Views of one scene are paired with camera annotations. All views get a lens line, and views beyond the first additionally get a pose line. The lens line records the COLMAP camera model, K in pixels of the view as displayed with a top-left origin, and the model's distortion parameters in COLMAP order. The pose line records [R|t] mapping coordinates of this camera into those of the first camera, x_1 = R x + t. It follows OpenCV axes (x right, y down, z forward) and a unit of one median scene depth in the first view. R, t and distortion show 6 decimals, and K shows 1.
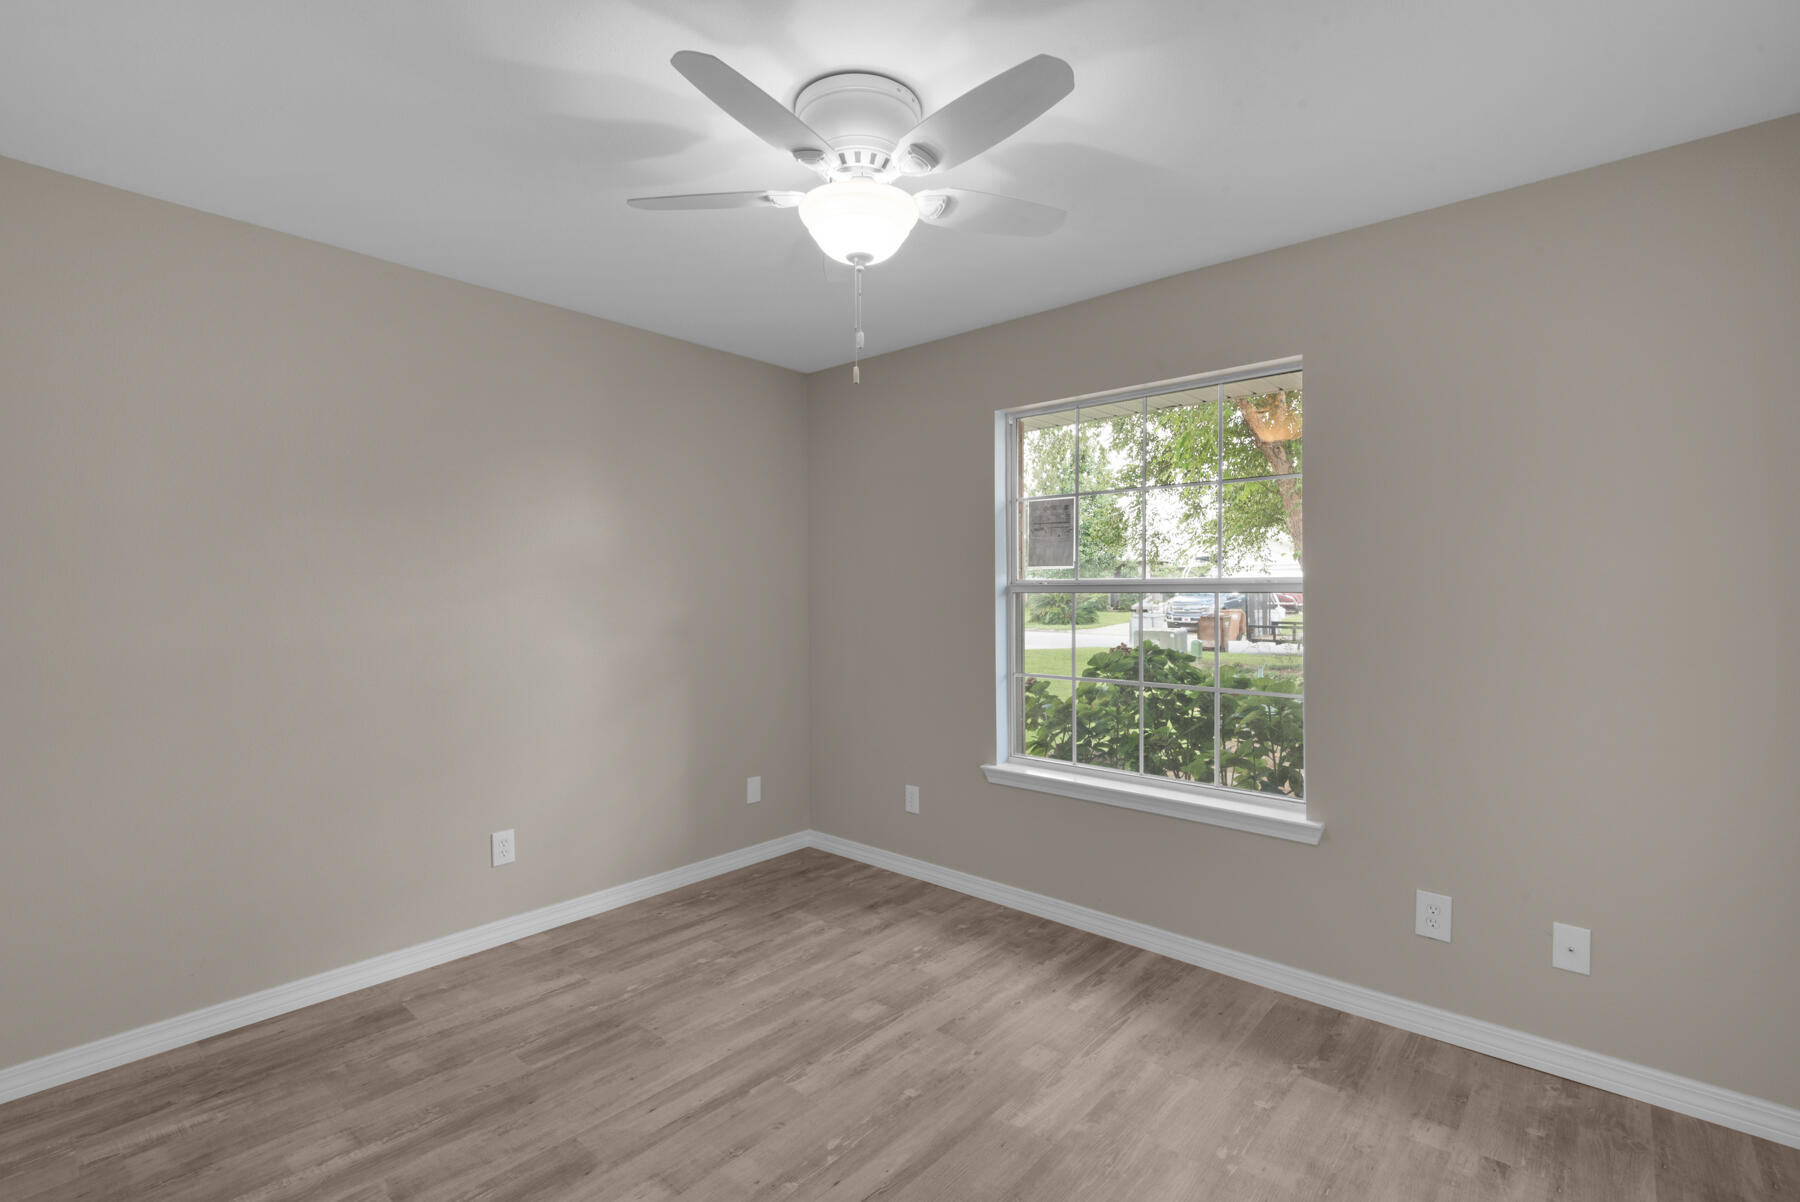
lens RADIAL K [[803.4, 0, 900.0], [0, 803.4, 601.0], [0, 0, 1]] dist [-0.021246, 0.000078]
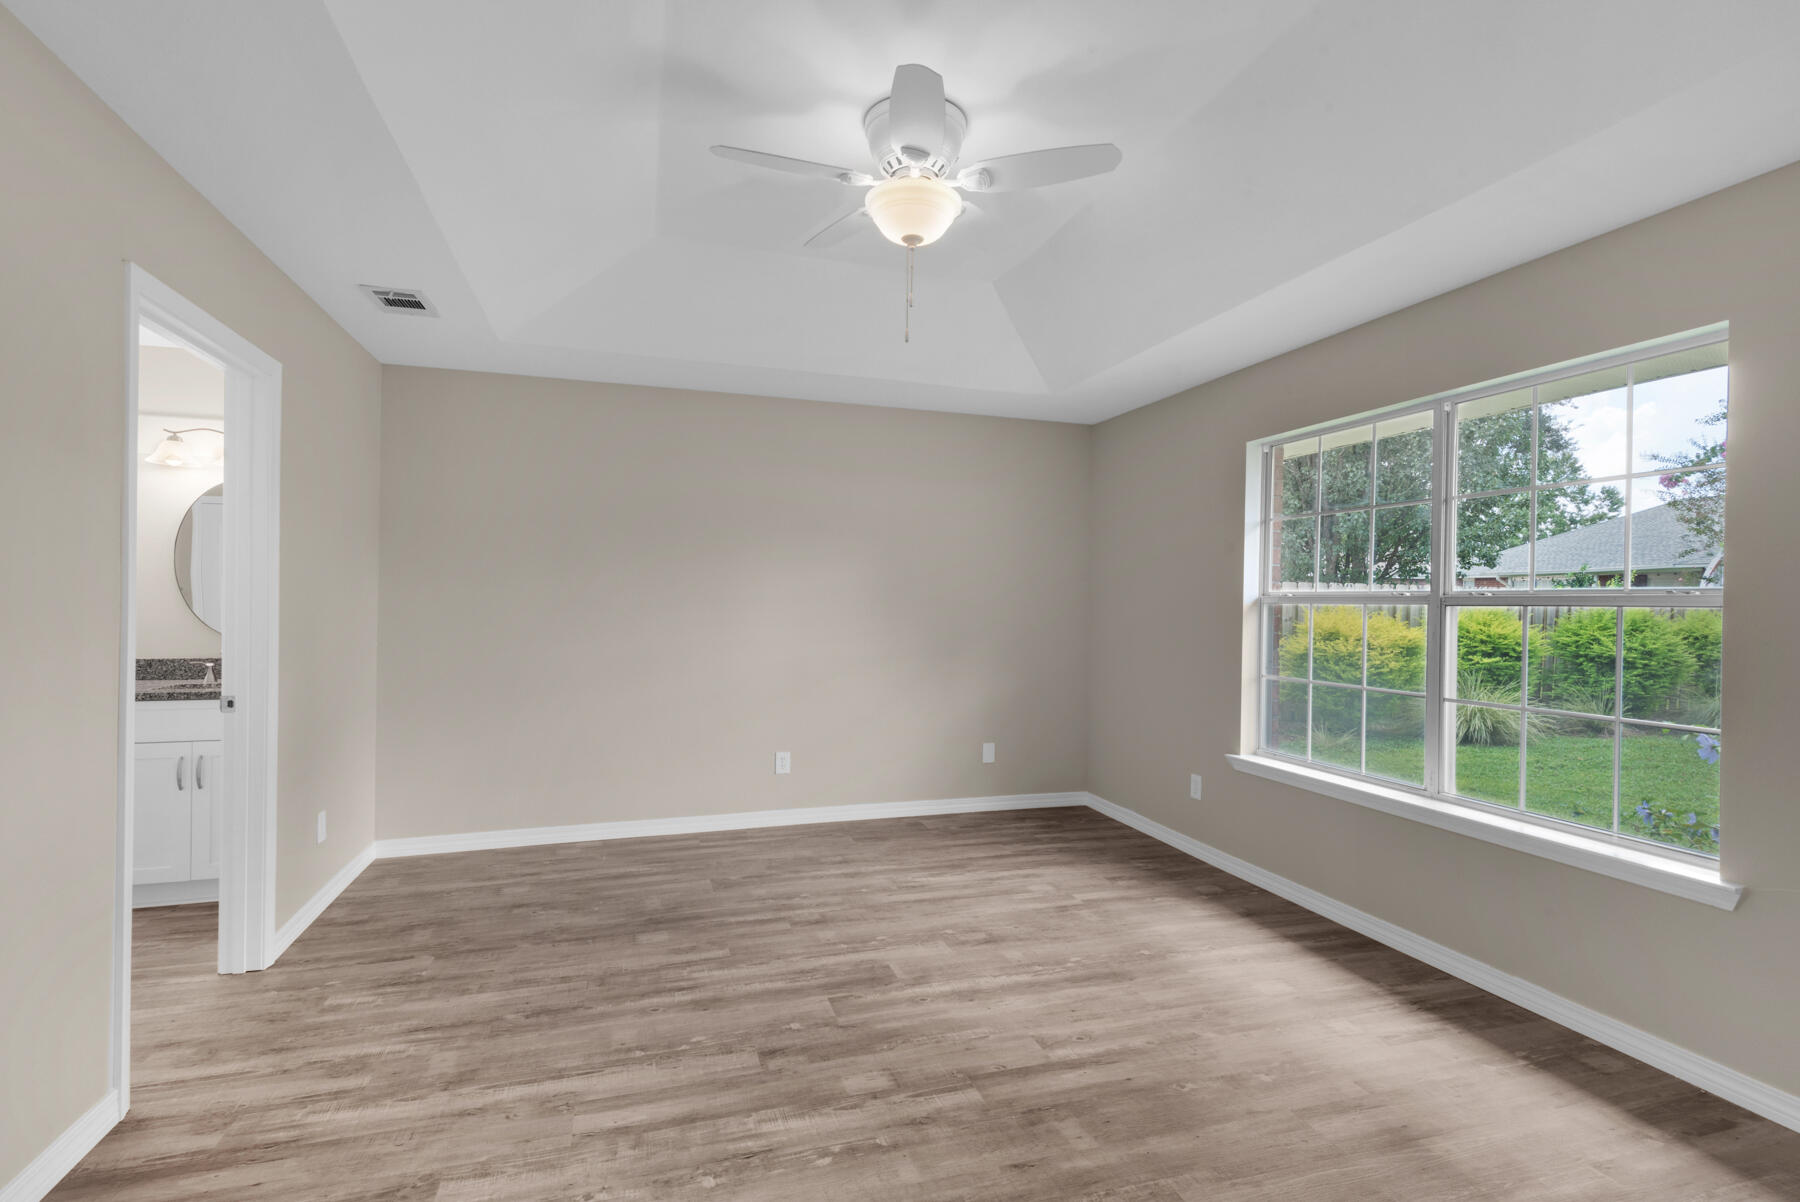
lens RADIAL K [[813.4, 0, 900.0], [0, 813.4, 601.0], [0, 0, 1]] dist [0.002836, -0.000179]
pose [[0.869481, 0.007259, -0.493913, 0.241749], [-0.013329, 0.999873, -0.008770, 0.002218], [0.493786, 0.014208, 0.869467, -0.221147]]
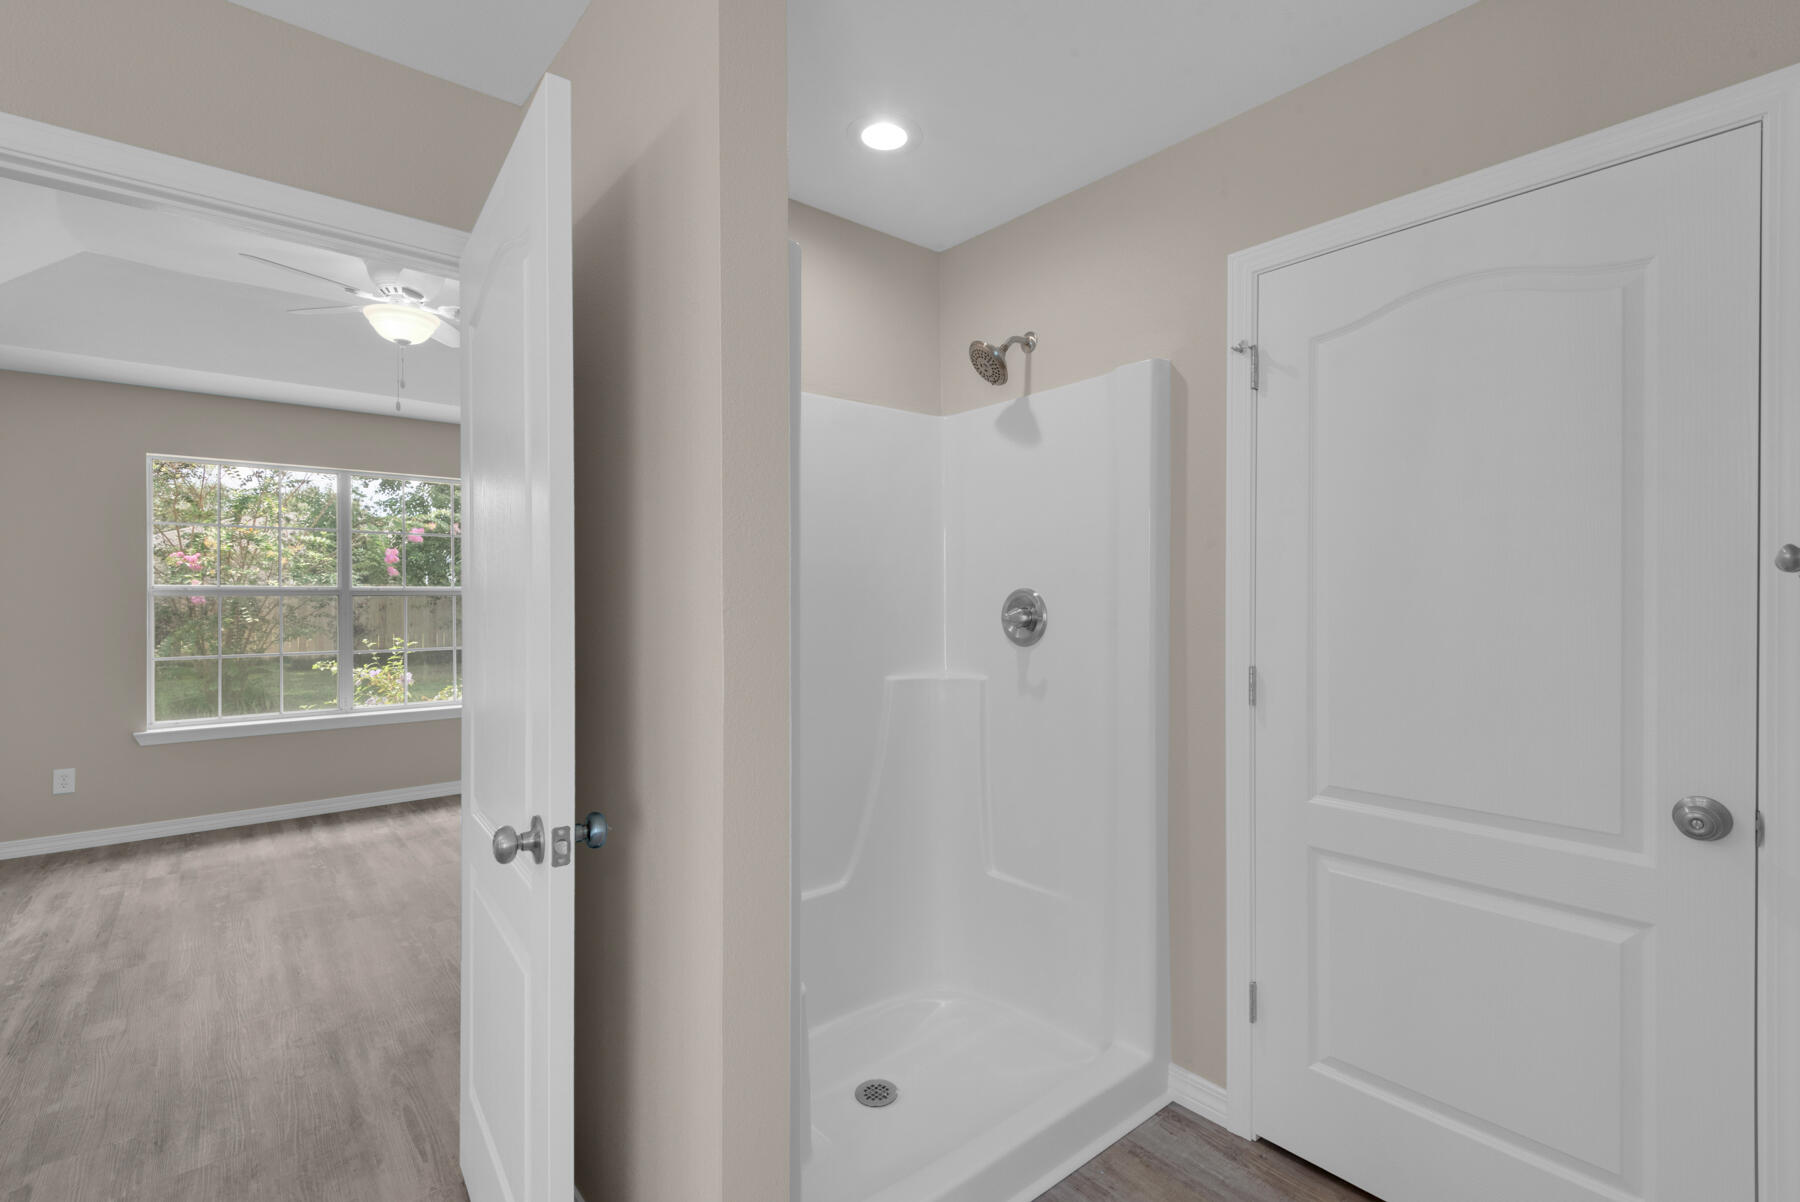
lens RADIAL K [[813.4, 0, 900.0], [0, 813.4, 601.0], [0, 0, 1]] dist [0.002836, -0.000179]
pose [[0.154032, -0.012783, 0.987983, -0.882441], [0.014622, 0.999836, 0.010656, 0.000655], [-0.987958, 0.012805, 0.154193, -0.348323]]
